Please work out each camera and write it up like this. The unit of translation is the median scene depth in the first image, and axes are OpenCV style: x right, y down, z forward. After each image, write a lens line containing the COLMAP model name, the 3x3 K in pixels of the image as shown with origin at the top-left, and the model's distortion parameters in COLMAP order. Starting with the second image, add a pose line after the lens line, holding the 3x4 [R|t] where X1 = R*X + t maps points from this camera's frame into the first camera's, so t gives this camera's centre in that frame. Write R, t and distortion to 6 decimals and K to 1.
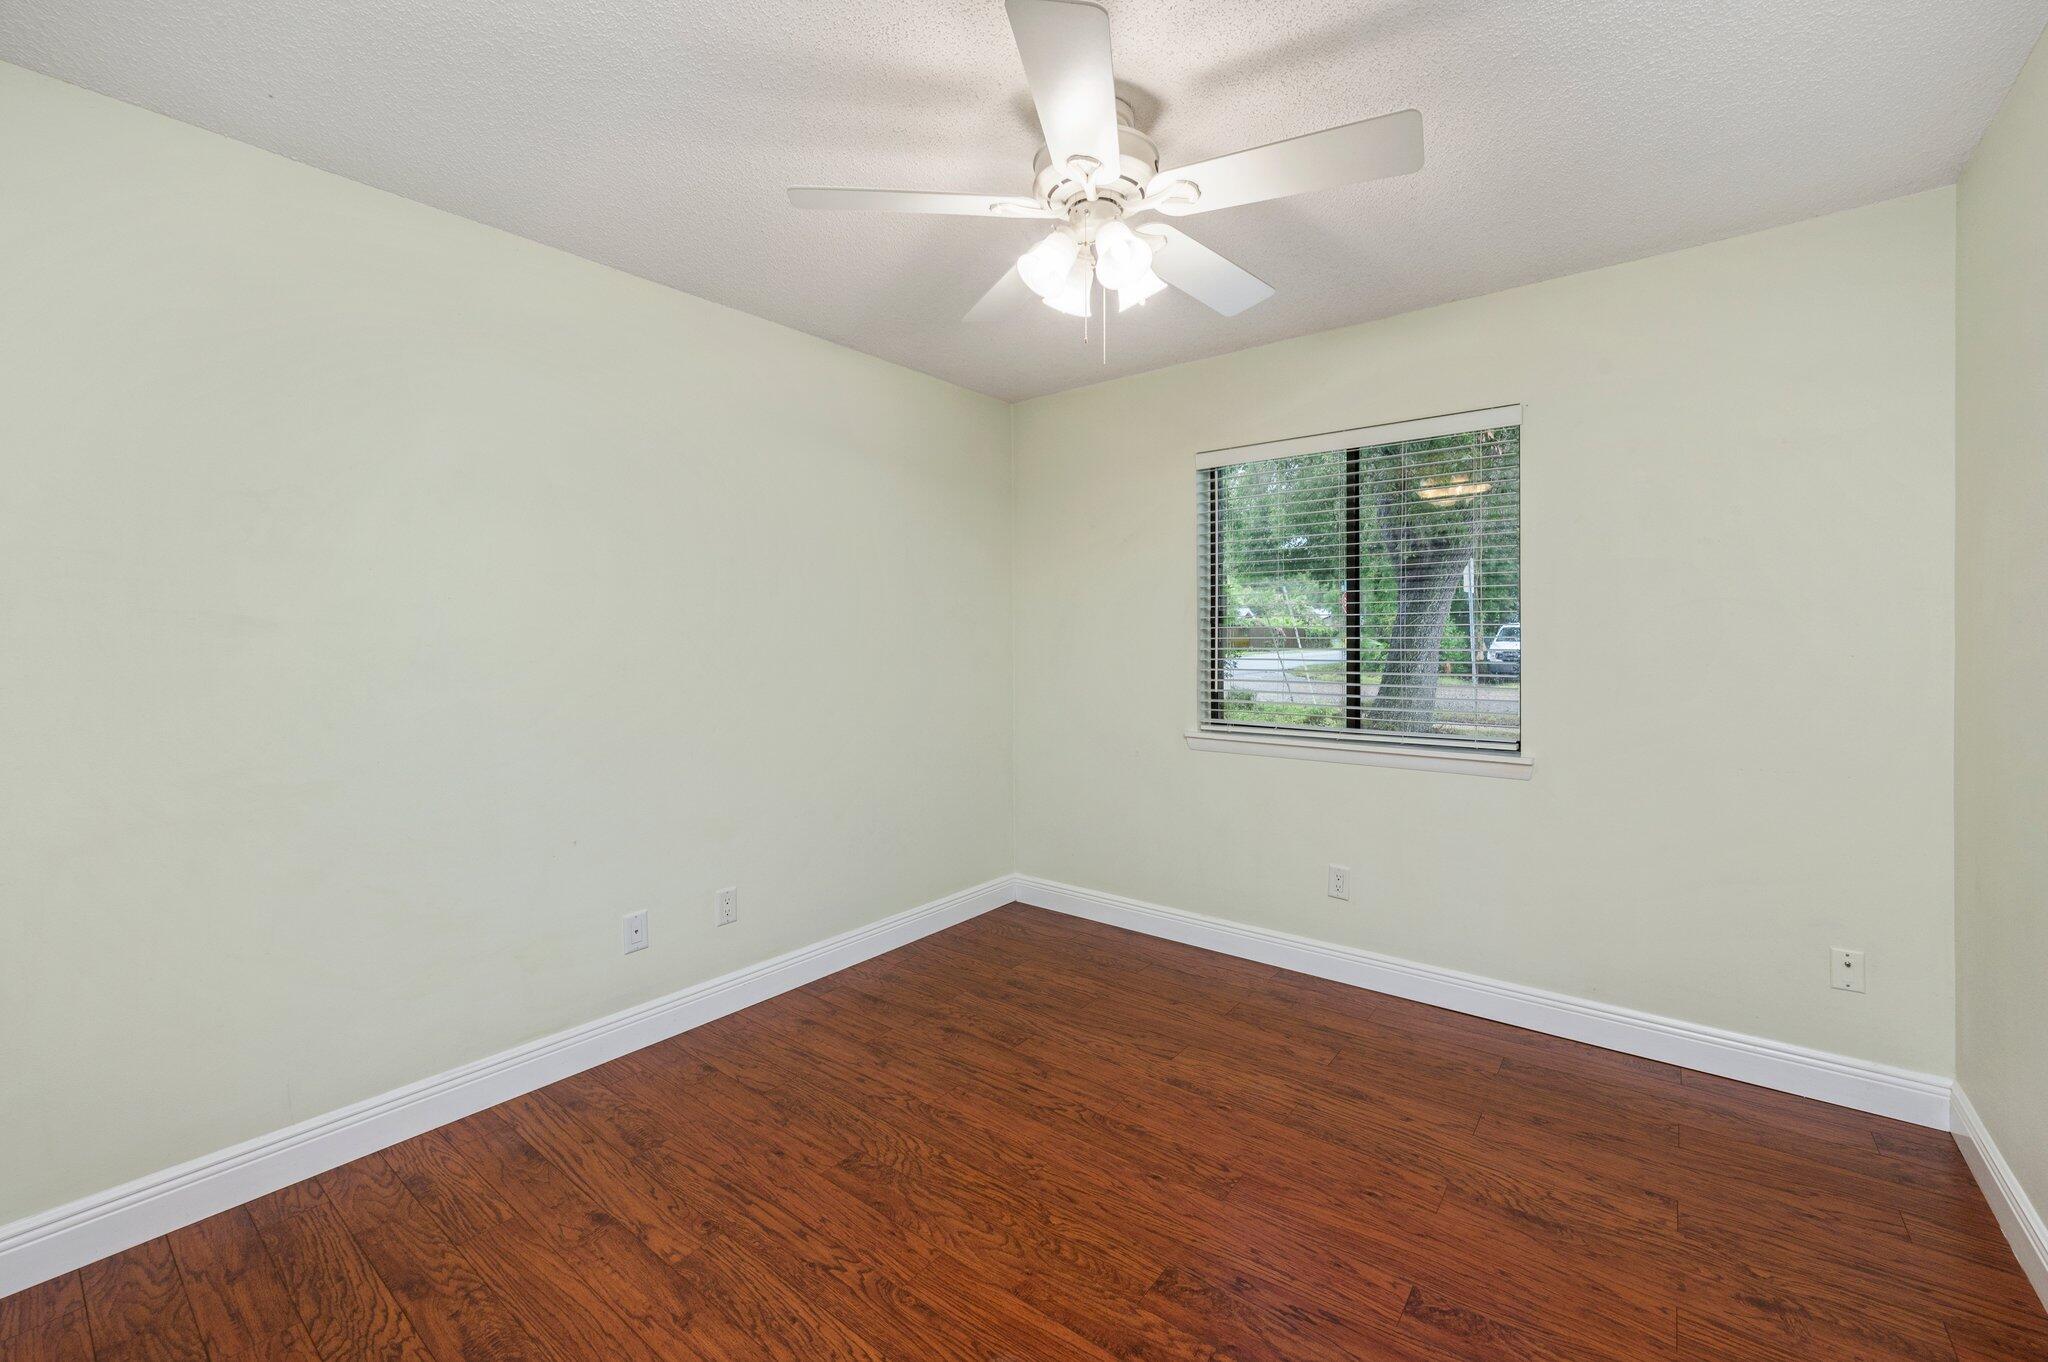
lens RADIAL K [[839.3, 0, 1030.8], [0, 839.3, 666.1], [0, 0, 1]] dist [-0.001970, 0.000121]
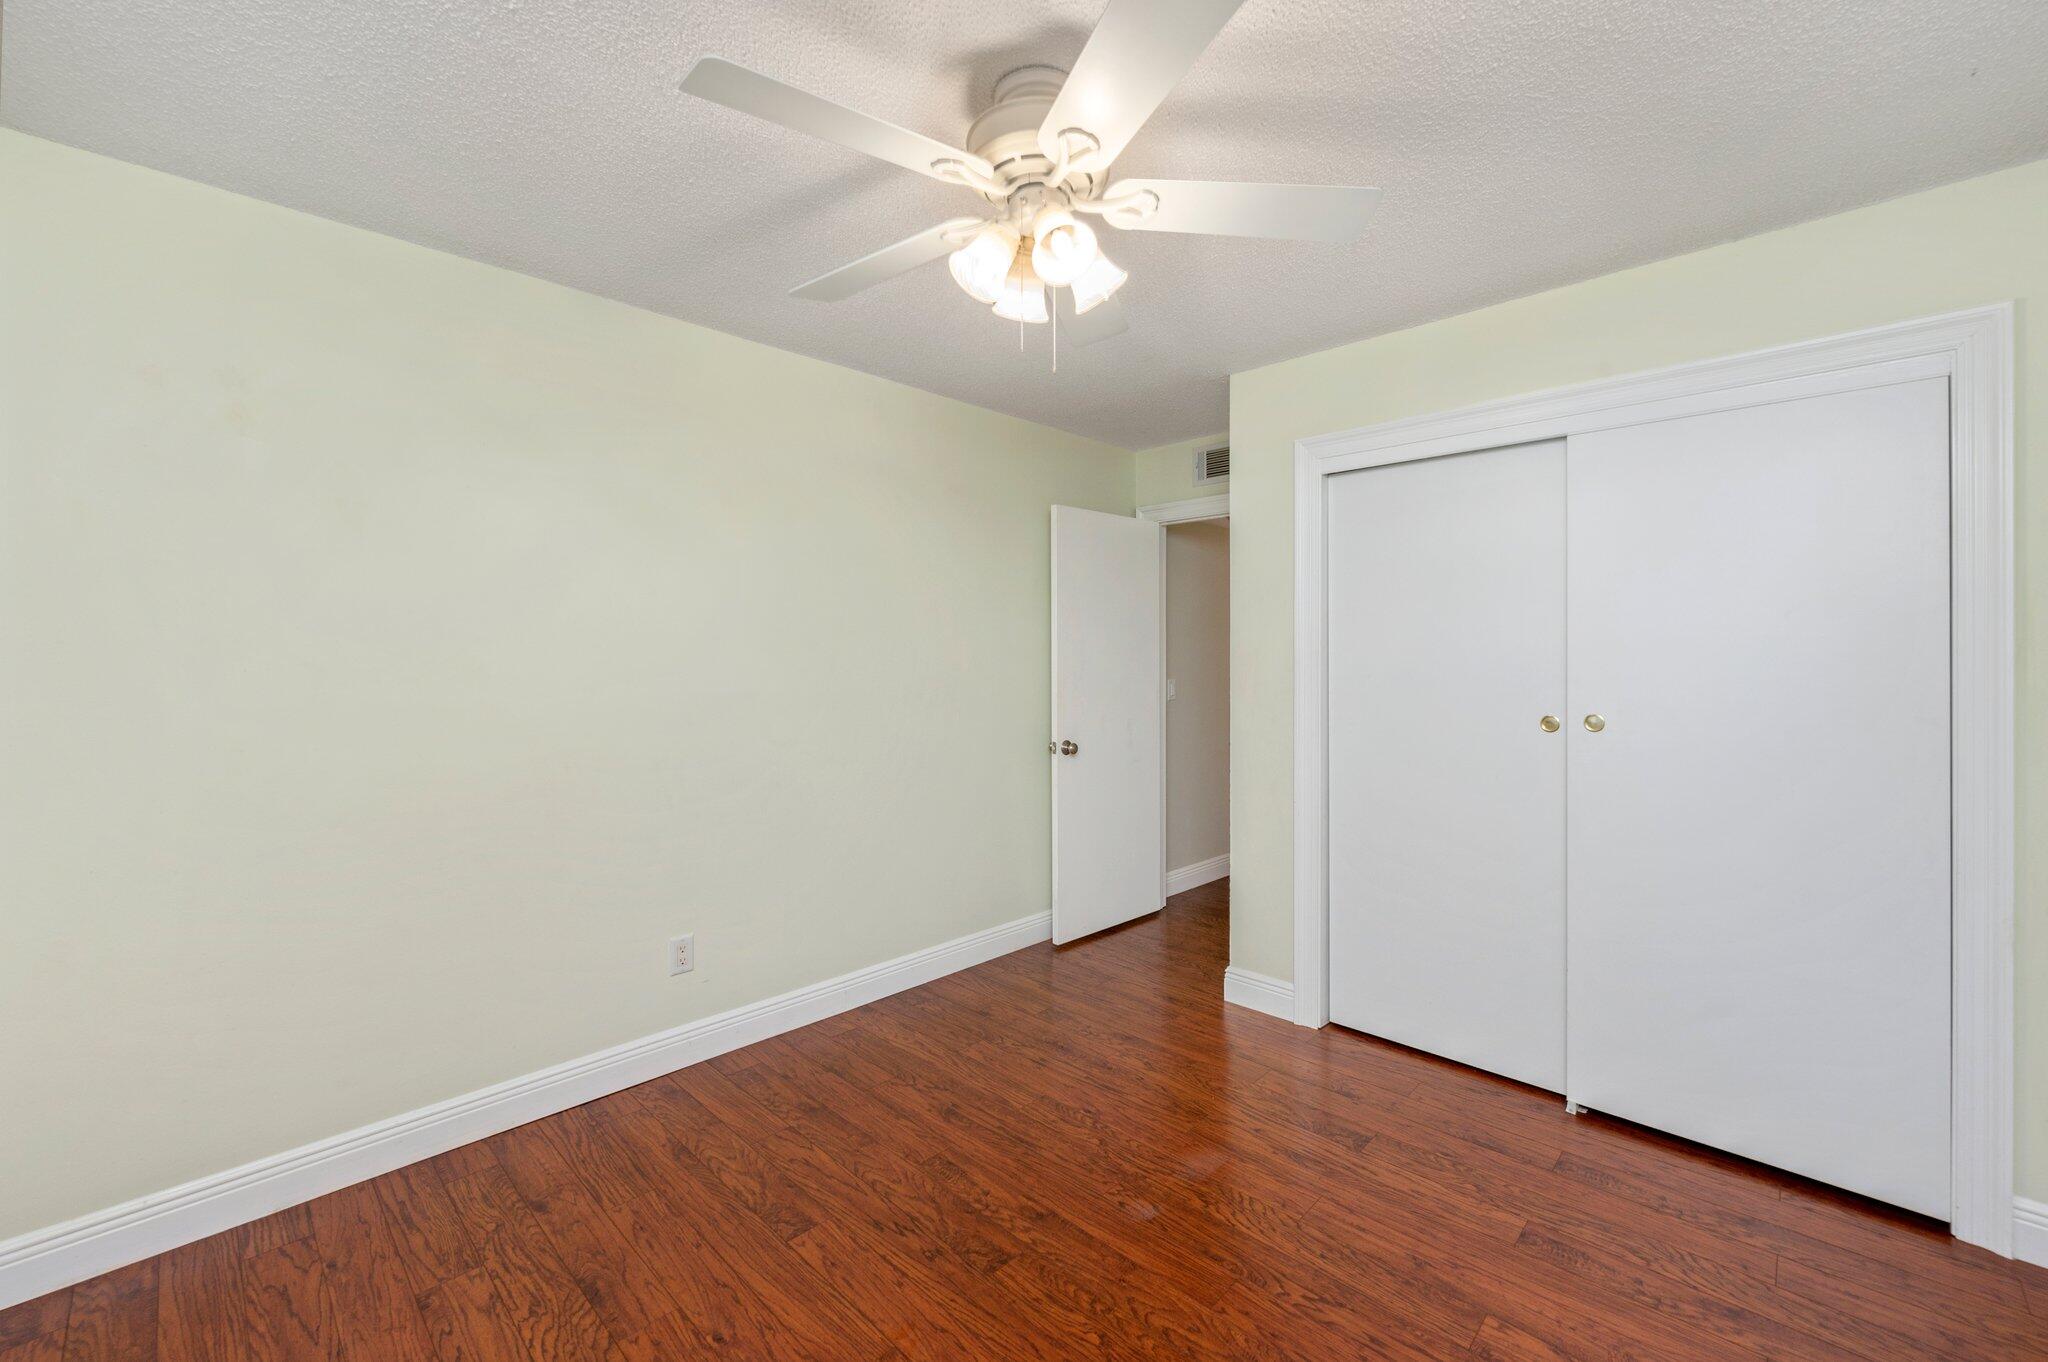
lens RADIAL K [[839.3, 0, 1030.8], [0, 839.3, 666.1], [0, 0, 1]] dist [-0.001970, 0.000121]
pose [[-0.994468, 0.004793, 0.104928, -0.001541], [0.009447, 0.998991, 0.043906, -0.095730], [-0.104612, 0.044654, -0.993510, 2.007540]]
